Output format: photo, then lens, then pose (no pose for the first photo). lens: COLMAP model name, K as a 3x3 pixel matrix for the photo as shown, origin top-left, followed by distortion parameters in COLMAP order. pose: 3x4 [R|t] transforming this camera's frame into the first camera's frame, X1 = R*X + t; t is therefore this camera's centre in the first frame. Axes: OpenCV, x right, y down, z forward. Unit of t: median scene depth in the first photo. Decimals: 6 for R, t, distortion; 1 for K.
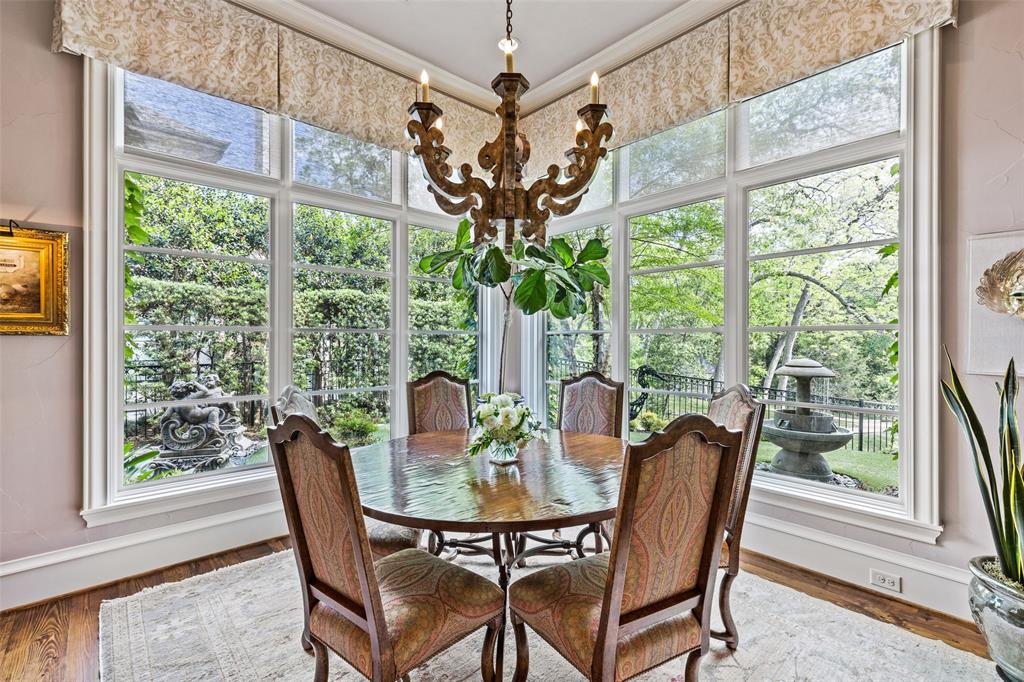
lens RADIAL K [[465.1, 0, 506.6], [0, 465.1, 337.4], [0, 0, 1]] dist [0.000755, 0.000278]
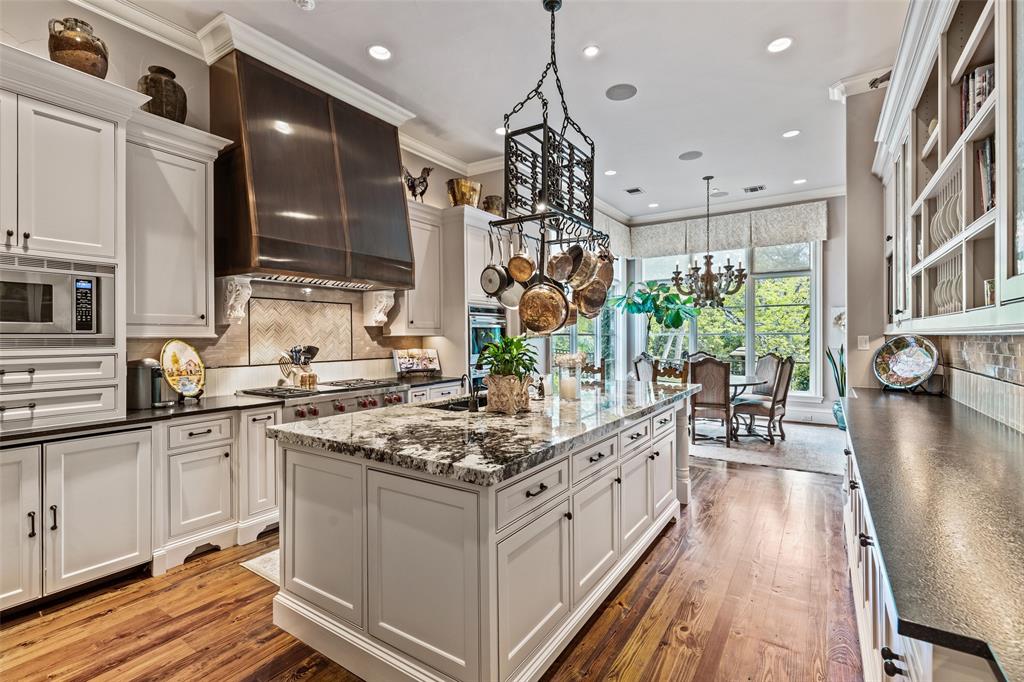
lens RADIAL K [[465.1, 0, 514.0], [0, 465.1, 339.7], [0, 0, 1]] dist [0.000755, 0.000278]
pose [[0.968178, -0.007646, 0.250147, -1.692953], [0.005165, 0.999931, 0.010570, -0.026712], [-0.250210, -0.008942, 0.968150, -1.378683]]
